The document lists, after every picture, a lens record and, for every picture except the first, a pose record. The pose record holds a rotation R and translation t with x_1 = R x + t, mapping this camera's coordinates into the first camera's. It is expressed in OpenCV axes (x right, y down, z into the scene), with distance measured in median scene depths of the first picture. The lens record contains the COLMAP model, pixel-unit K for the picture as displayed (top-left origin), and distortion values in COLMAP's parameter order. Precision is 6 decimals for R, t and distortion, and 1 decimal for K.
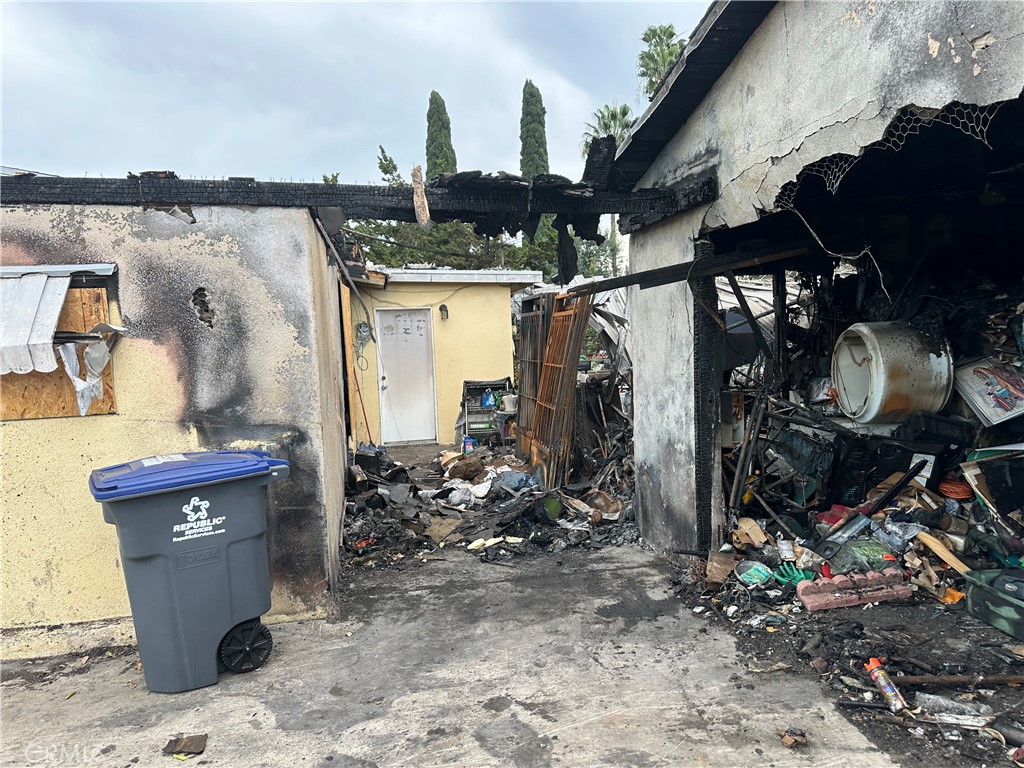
lens RADIAL K [[716.6, 0, 522.9], [0, 716.6, 391.7], [0, 0, 1]] dist [0.059208, -0.068932]
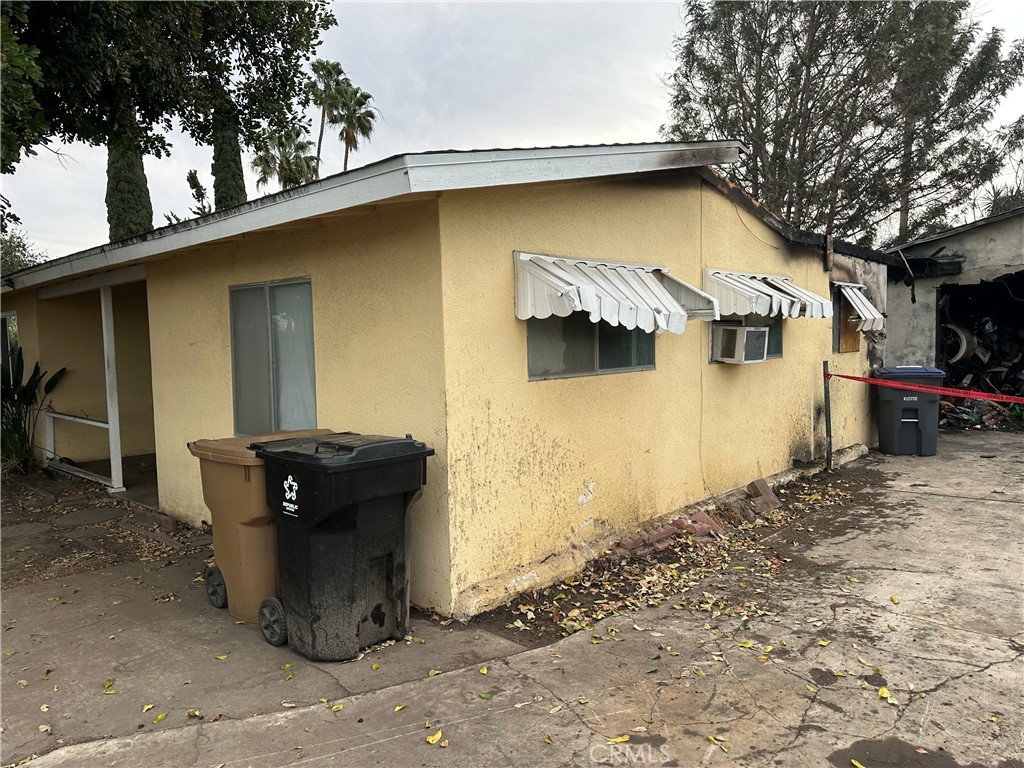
lens RADIAL K [[716.6, 0, 507.0], [0, 716.6, 388.0], [0, 0, 1]] dist [0.059208, -0.068932]
pose [[0.841547, -0.001931, 0.540181, -2.848261], [0.020364, 0.999396, -0.028153, 0.211635], [-0.539800, 0.034692, 0.841078, -0.357216]]
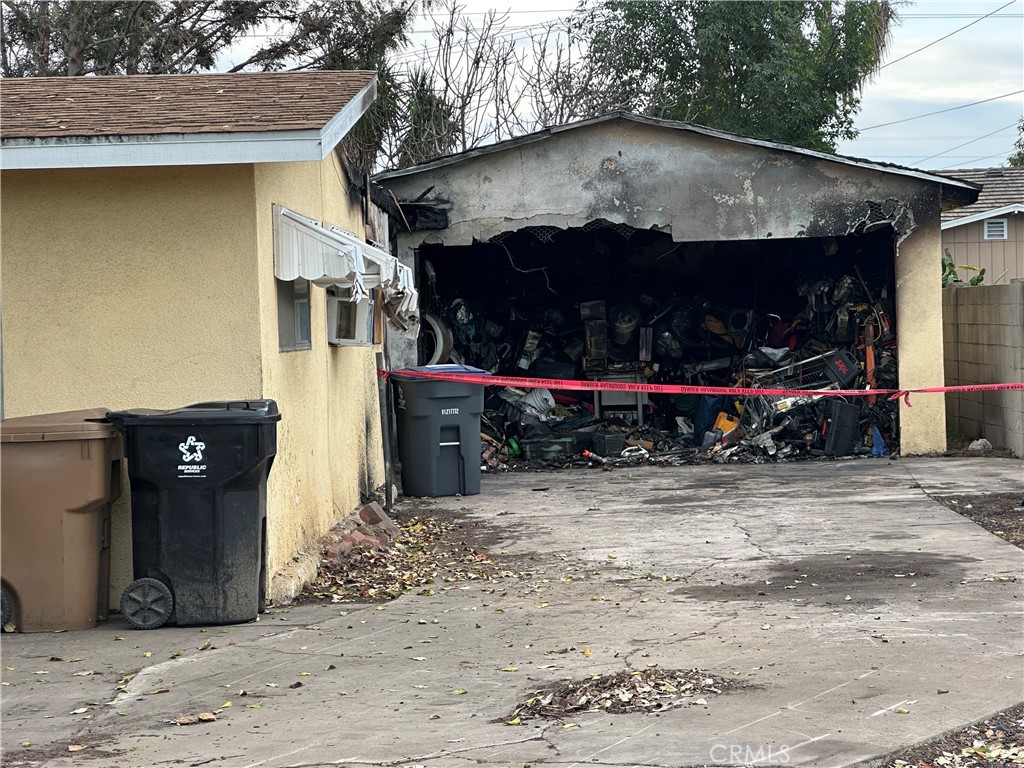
lens RADIAL K [[2281.9, 0, 511.7], [0, 2281.9, 359.3], [0, 0, 1]] dist [0.181443, 0.000000]
pose [[0.271260, 0.035657, 0.961846, -5.310711], [0.089262, 0.994075, -0.062025, 0.417163], [-0.958358, 0.102681, 0.266470, -0.583176]]
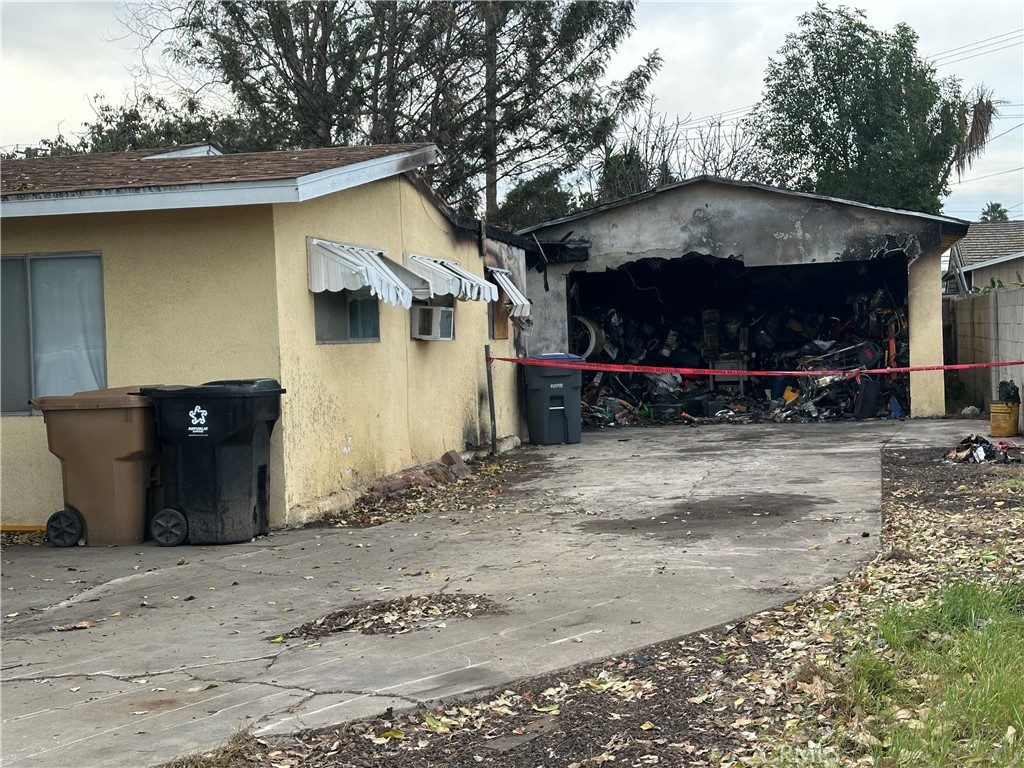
lens RADIAL K [[1416.3, 0, 522.5], [0, 1416.3, 375.4], [0, 0, 1]] dist [0.131286, 0.000000]
pose [[0.455255, 0.019248, 0.890153, -4.547795], [0.078808, 0.994971, -0.061820, 0.442474], [-0.886867, 0.098295, 0.451448, -1.033271]]
